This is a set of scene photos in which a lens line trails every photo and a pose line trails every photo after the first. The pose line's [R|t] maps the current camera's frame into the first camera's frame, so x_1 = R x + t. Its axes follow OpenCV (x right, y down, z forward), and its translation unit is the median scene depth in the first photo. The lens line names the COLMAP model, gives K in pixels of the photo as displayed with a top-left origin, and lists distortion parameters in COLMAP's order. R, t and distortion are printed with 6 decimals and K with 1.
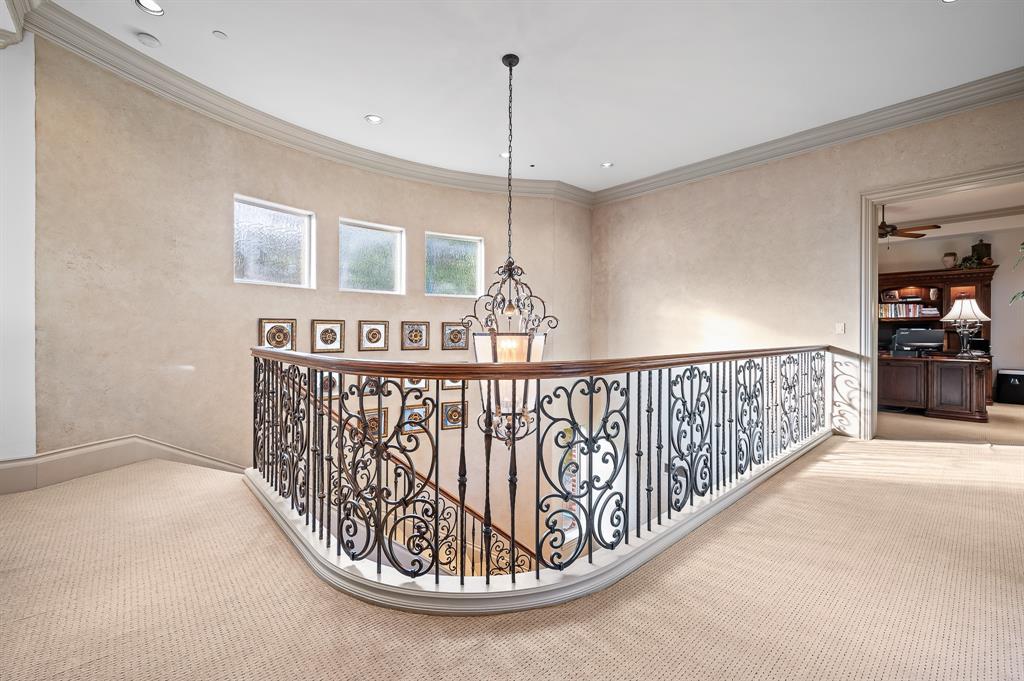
lens RADIAL K [[434.3, 0, 507.8], [0, 434.3, 332.6], [0, 0, 1]] dist [0.004197, 0.000485]
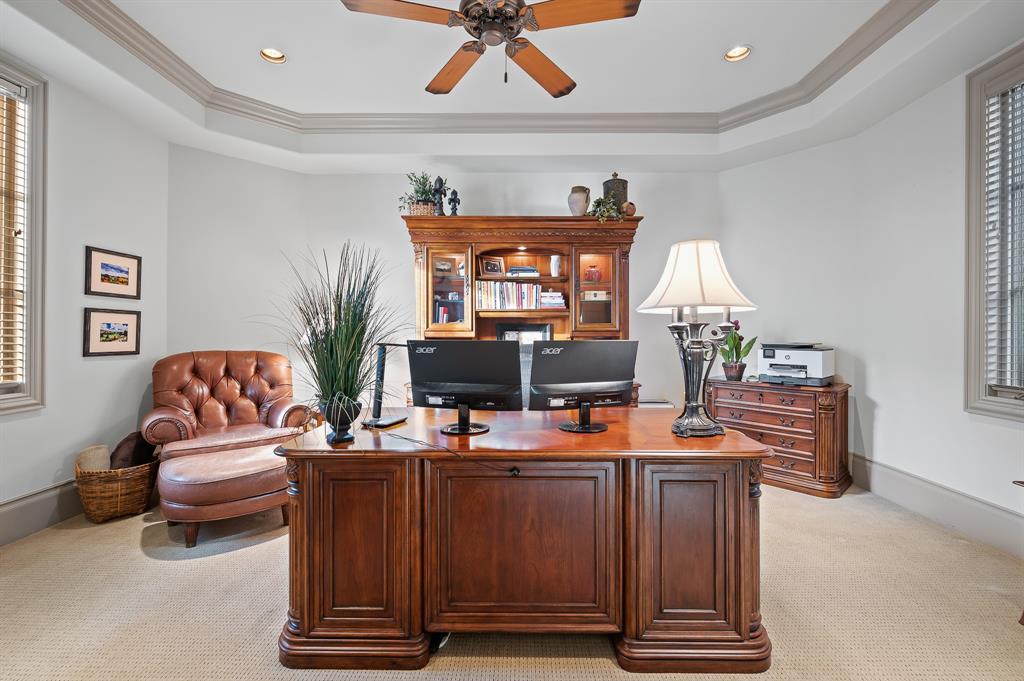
lens RADIAL K [[434.3, 0, 513.7], [0, 434.3, 332.4], [0, 0, 1]] dist [0.004197, 0.000485]
pose [[0.684361, -0.008018, 0.729099, 0.562300], [0.003879, 0.999965, 0.007356, -0.013032], [-0.729133, -0.002206, 0.684368, 0.680372]]
